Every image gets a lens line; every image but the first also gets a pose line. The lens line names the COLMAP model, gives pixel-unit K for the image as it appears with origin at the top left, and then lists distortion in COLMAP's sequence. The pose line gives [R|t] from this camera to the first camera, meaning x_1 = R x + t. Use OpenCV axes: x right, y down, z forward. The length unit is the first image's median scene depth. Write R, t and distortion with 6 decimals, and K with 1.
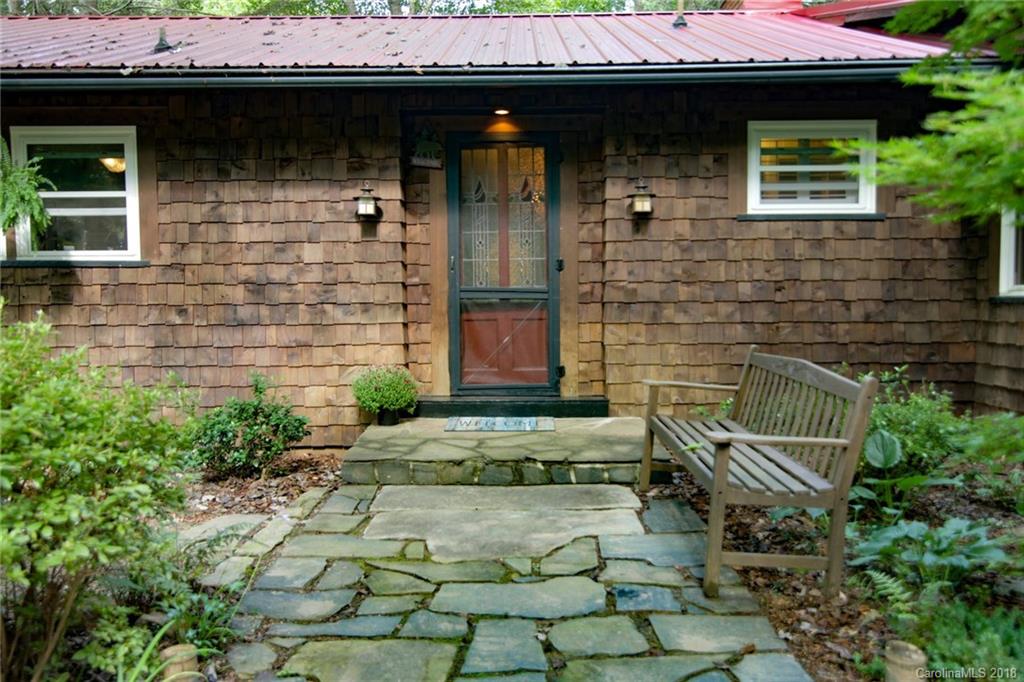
lens RADIAL K [[823.6, 0, 512.0], [0, 823.6, 341.0], [0, 0, 1]] dist [-0.002687, -0.001311]
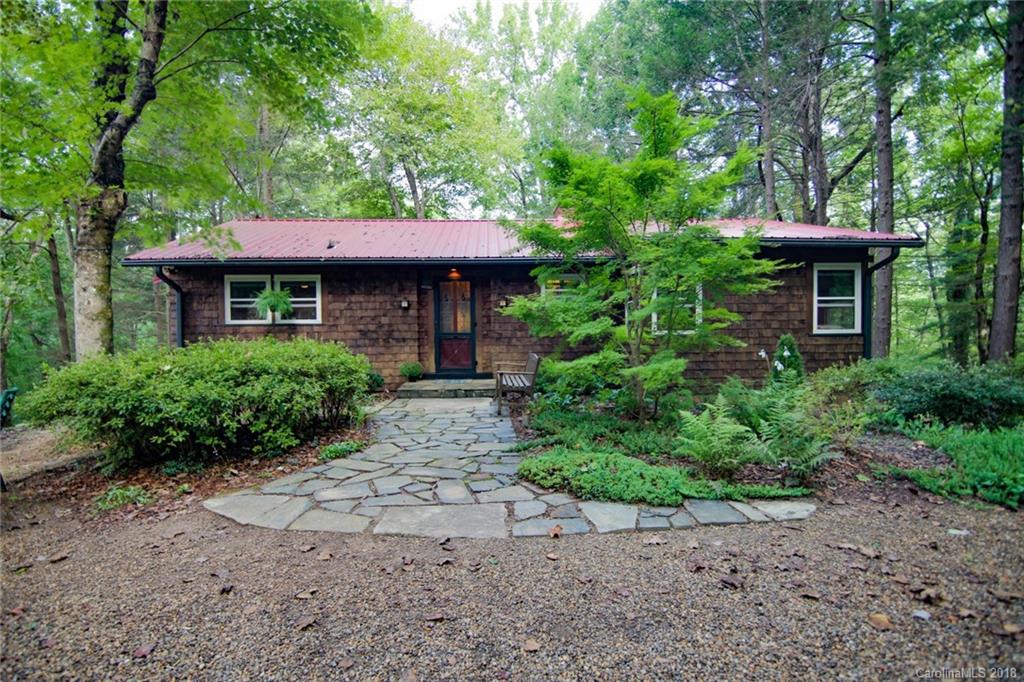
lens RADIAL K [[469.6, 0, 509.8], [0, 469.6, 344.6], [0, 0, 1]] dist [-0.018884, 0.000872]
pose [[0.998537, -0.005046, 0.053838, 0.090365], [0.007154, 0.999212, -0.039032, 0.038670], [-0.053599, 0.039360, 0.997787, -0.585336]]
